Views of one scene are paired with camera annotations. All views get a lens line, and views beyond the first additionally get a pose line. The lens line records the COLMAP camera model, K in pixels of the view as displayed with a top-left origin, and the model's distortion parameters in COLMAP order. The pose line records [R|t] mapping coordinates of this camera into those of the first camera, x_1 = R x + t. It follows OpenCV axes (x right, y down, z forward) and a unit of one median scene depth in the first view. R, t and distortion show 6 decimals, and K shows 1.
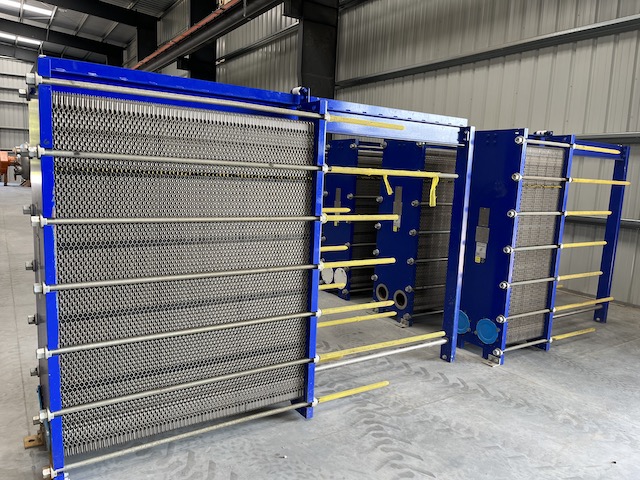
lens RADIAL K [[483.2, 0, 316.7], [0, 483.2, 241.9], [0, 0, 1]] dist [0.048400, -0.060427]
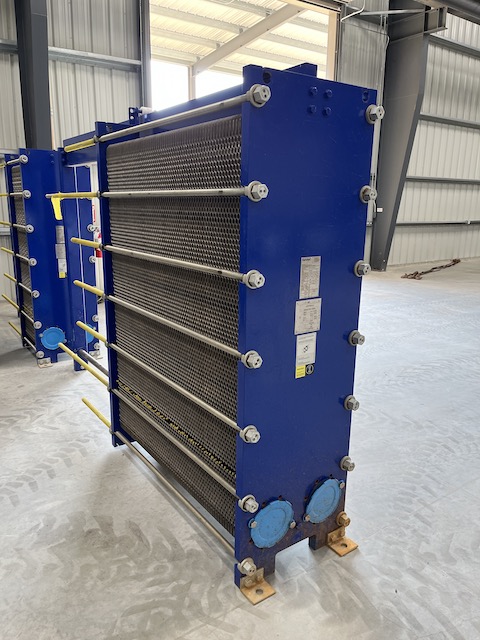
lens RADIAL K [[483.2, 0, 239.7], [0, 483.2, 320.8], [0, 0, 1]] dist [0.048400, -0.060427]
pose [[-0.030154, -0.277912, 0.960133, -1.056302], [0.126216, 0.951822, 0.279470, -0.169366], [-0.991544, 0.129612, 0.006376, 0.873195]]
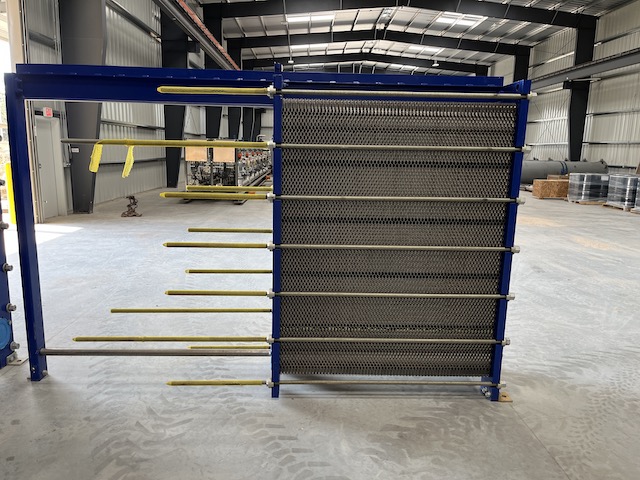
lens RADIAL K [[483.2, 0, 314.7], [0, 483.2, 239.4], [0, 0, 1]] dist [0.048400, -0.060427]
pose [[-0.849952, -0.153758, 0.503925, -0.656523], [0.017366, 0.947772, 0.318476, -0.294518], [-0.526574, 0.279440, -0.802890, 1.861073]]
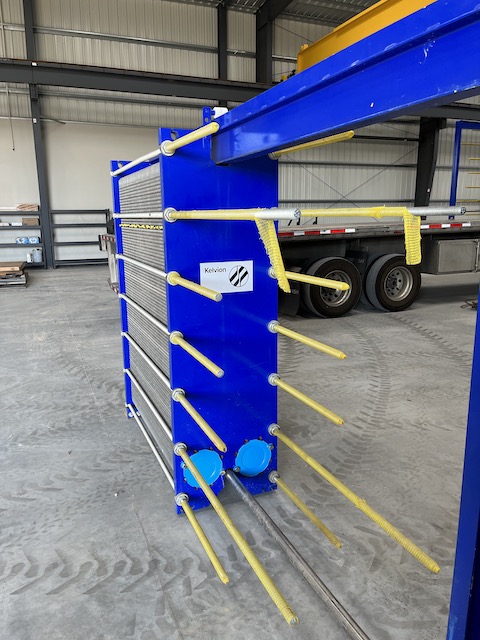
lens RADIAL K [[483.2, 0, 234.6], [0, 483.2, 315.8], [0, 0, 1]] dist [0.048400, -0.060427]
pose [[-0.181316, 0.156080, -0.970960, 0.754741], [-0.136352, 0.973799, 0.181999, -0.144655], [0.973927, 0.165391, -0.155283, 1.196479]]
